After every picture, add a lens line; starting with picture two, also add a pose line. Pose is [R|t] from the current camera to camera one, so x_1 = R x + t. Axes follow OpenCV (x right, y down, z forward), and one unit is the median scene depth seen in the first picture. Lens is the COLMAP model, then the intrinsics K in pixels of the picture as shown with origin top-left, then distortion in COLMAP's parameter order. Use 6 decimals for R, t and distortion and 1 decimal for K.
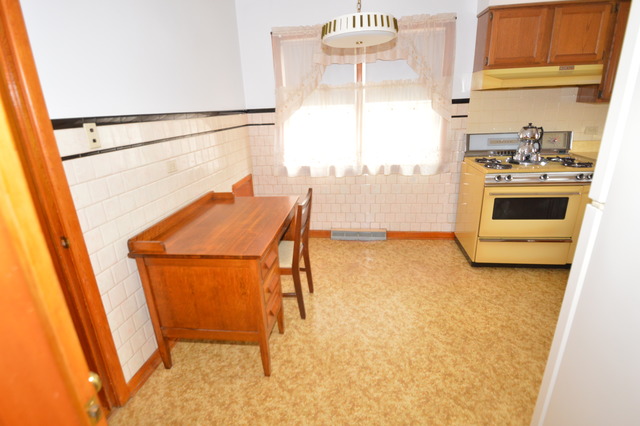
lens RADIAL K [[333.4, 0, 317.9], [0, 333.4, 207.7], [0, 0, 1]] dist [0.001303, -0.006734]
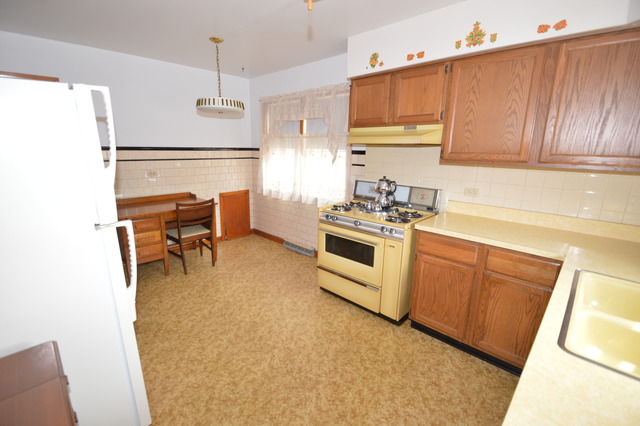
lens RADIAL K [[284.1, 0, 319.6], [0, 284.1, 213.9], [0, 0, 1]] dist [-0.022647, 0.000432]
pose [[0.814922, 0.185385, -0.549122, 0.994670], [-0.214020, 0.976754, 0.012139, -0.098686], [0.538607, 0.107631, 0.835654, 0.122626]]
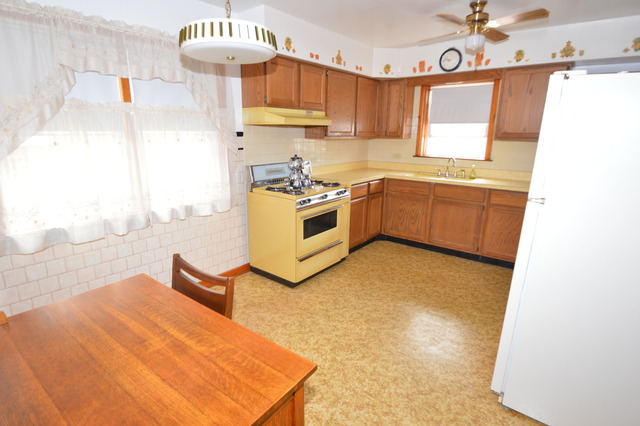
lens RADIAL K [[333.4, 0, 315.7], [0, 333.4, 208.0], [0, 0, 1]] dist [0.001303, -0.006734]
pose [[0.494893, -0.146415, 0.856530, -0.379208], [0.223616, 0.973964, 0.037286, -0.095837], [-0.839688, 0.173081, 0.514749, 0.354620]]
